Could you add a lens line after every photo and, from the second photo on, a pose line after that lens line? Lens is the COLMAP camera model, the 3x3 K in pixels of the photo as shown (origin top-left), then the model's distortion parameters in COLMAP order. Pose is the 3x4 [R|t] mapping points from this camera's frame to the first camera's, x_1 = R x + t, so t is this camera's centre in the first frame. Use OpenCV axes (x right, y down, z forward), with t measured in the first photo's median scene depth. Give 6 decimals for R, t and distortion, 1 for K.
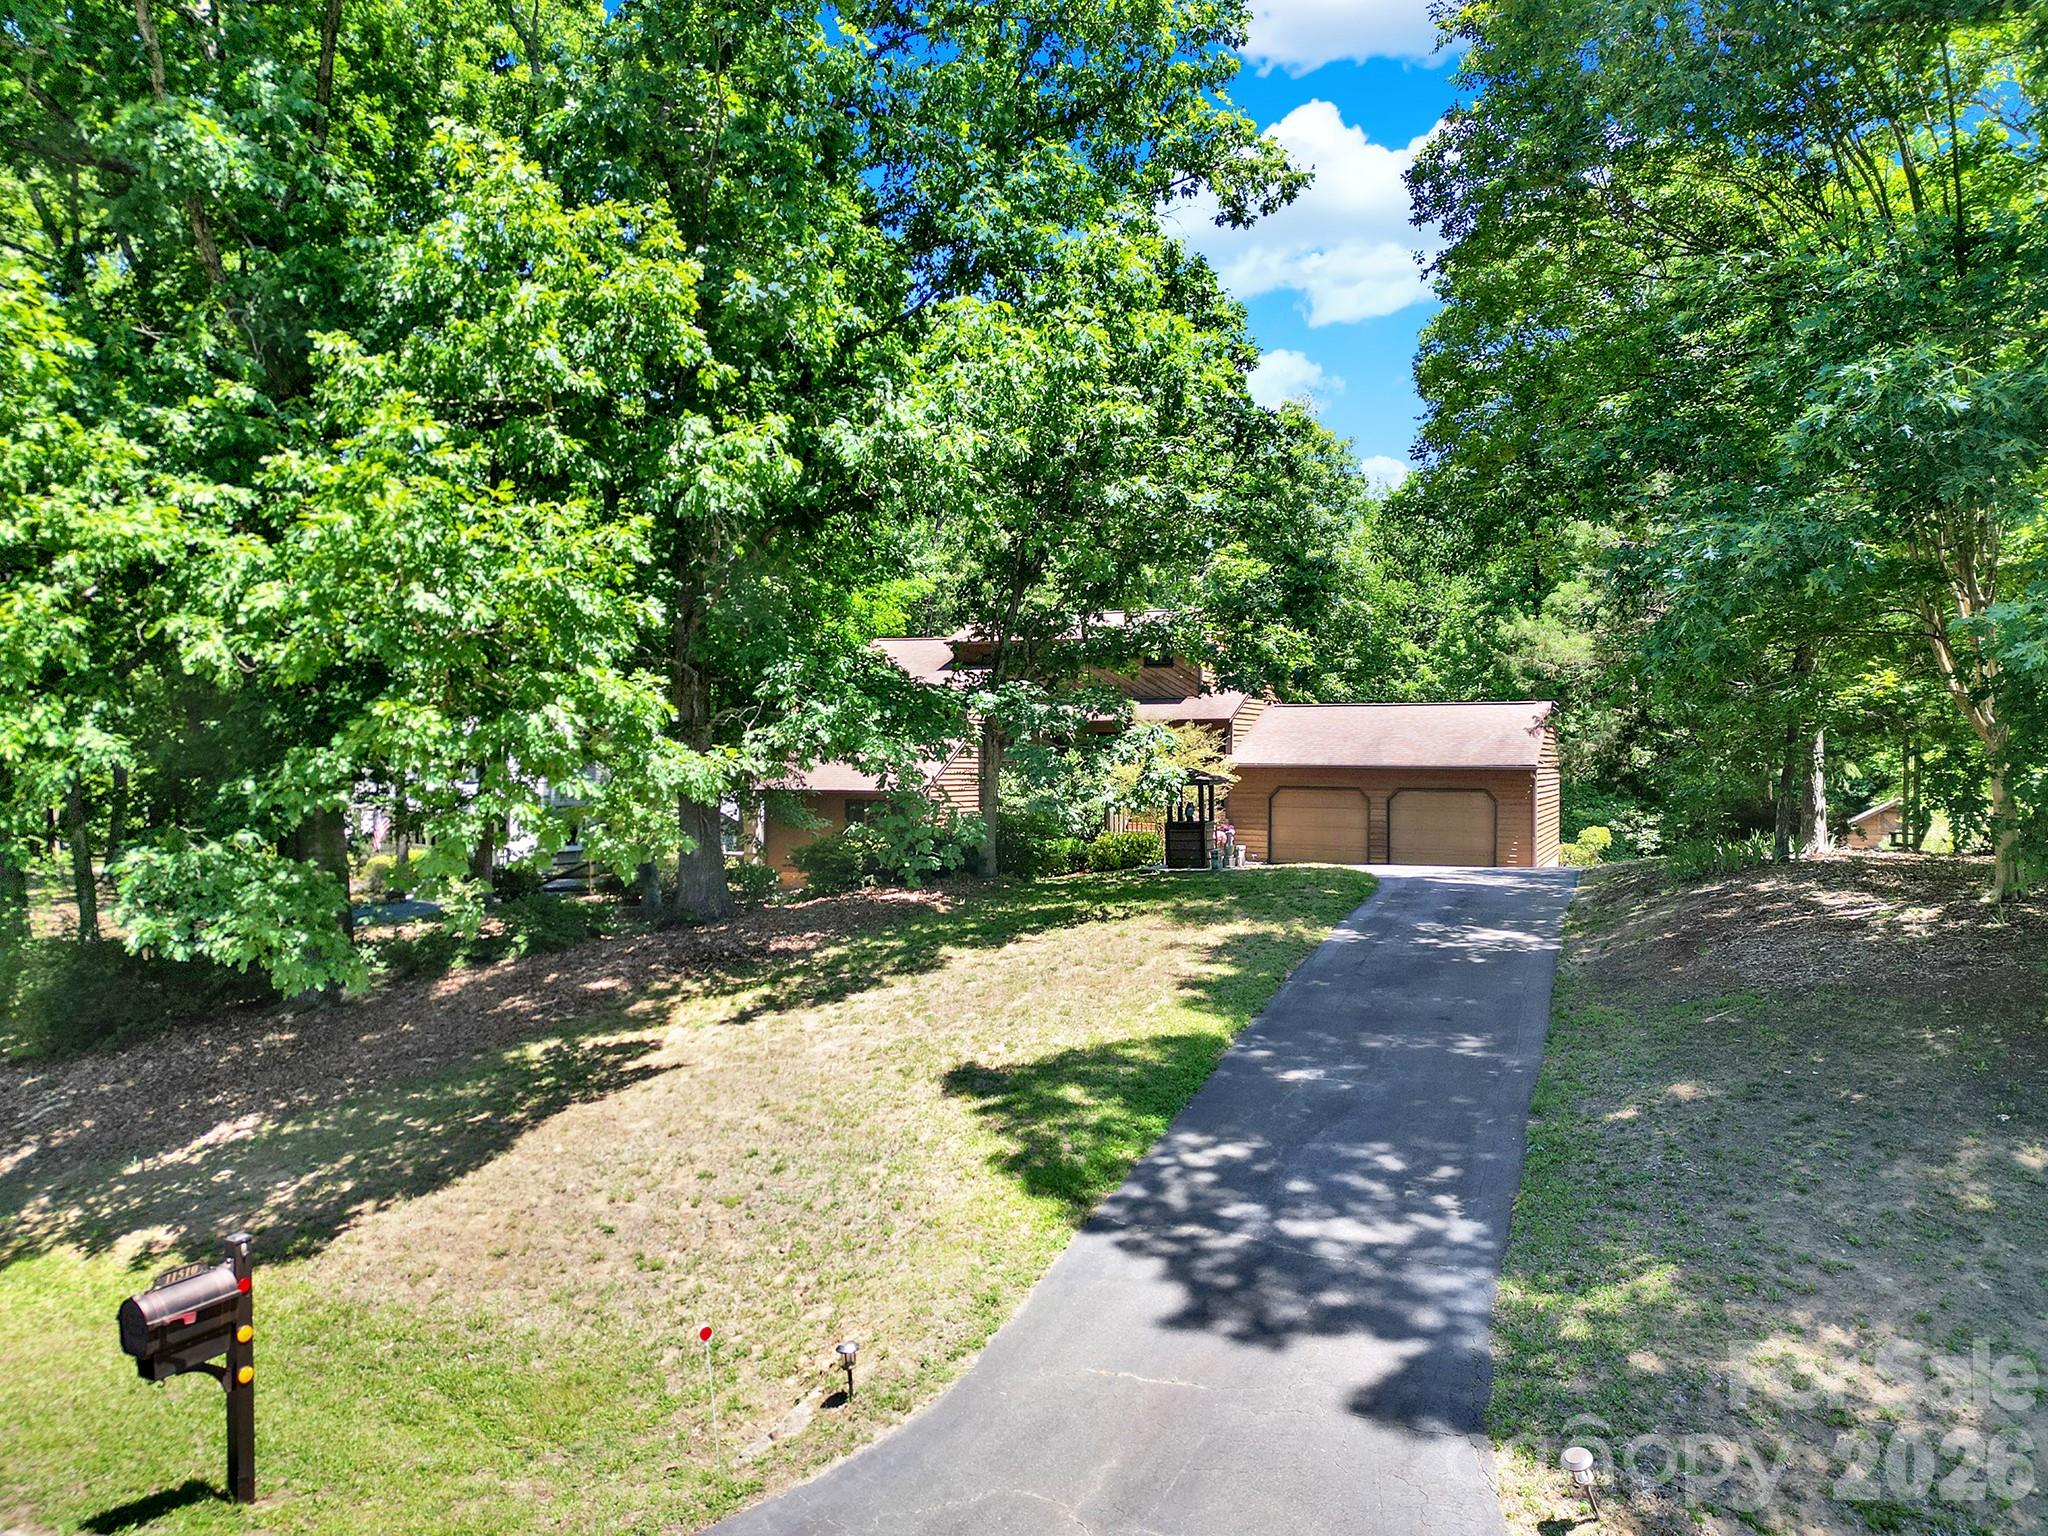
lens RADIAL K [[1446.7, 0, 1024.0], [0, 1446.7, 768.0], [0, 0, 1]] dist [0.003633, 0.002268]
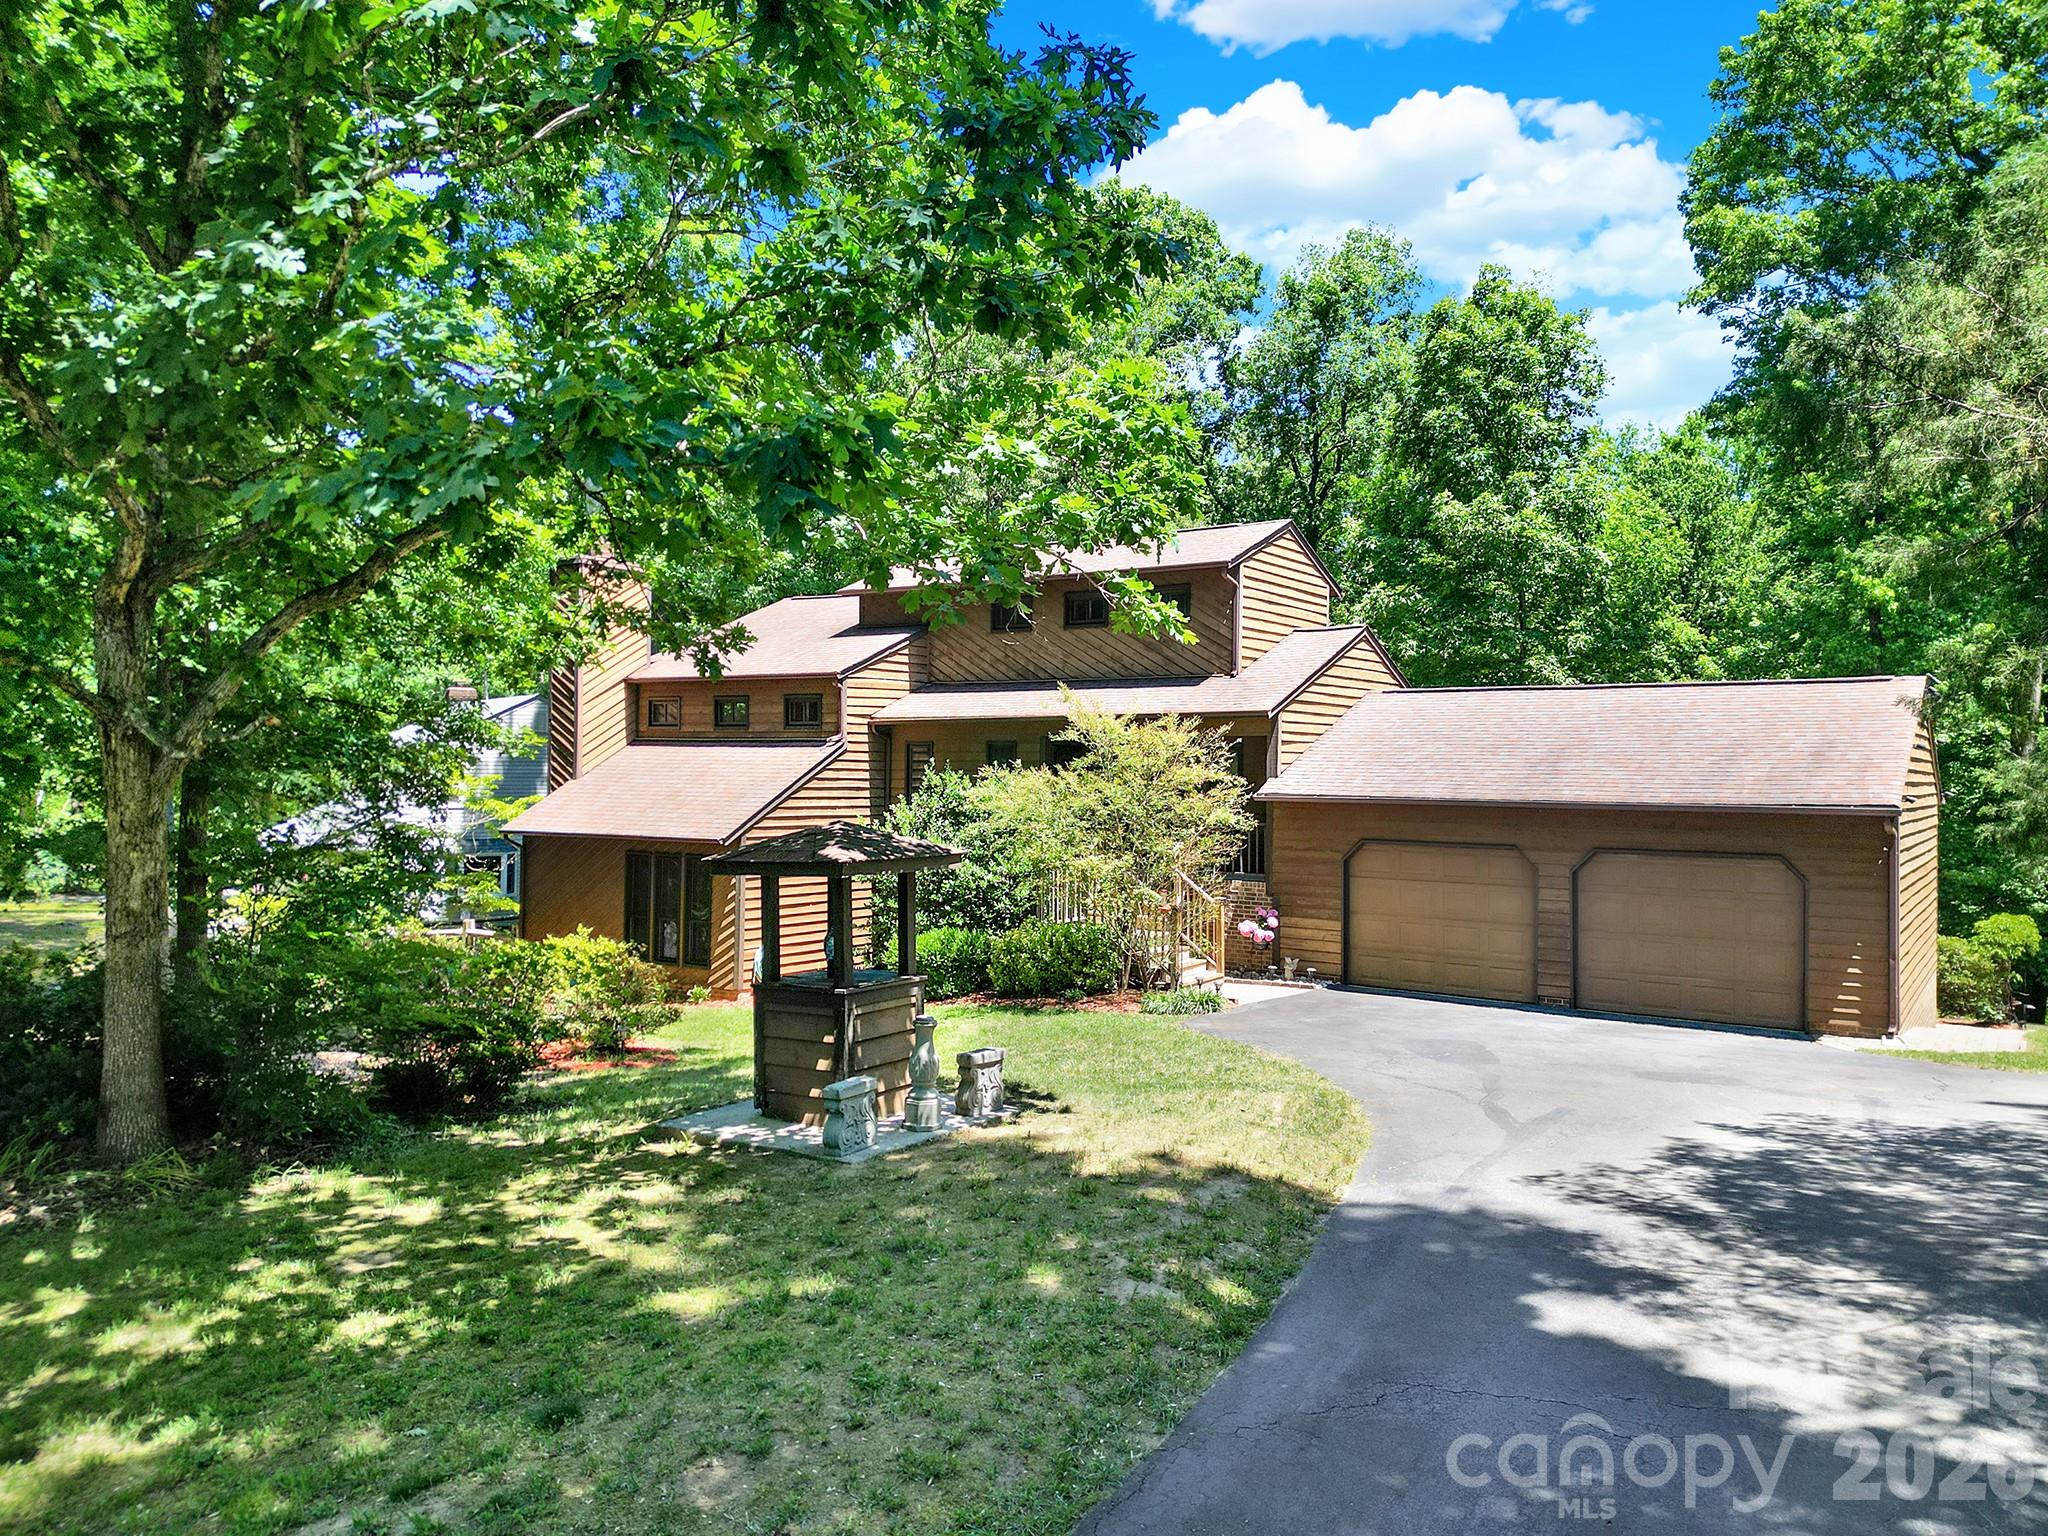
lens RADIAL K [[1446.7, 0, 1024.0], [0, 1446.7, 768.0], [0, 0, 1]] dist [0.003633, 0.002268]
pose [[0.982840, 0.003422, -0.184430, 0.150054], [-0.006164, 0.999879, -0.014295, -0.004443], [0.184358, 0.015186, 0.982742, 0.455809]]
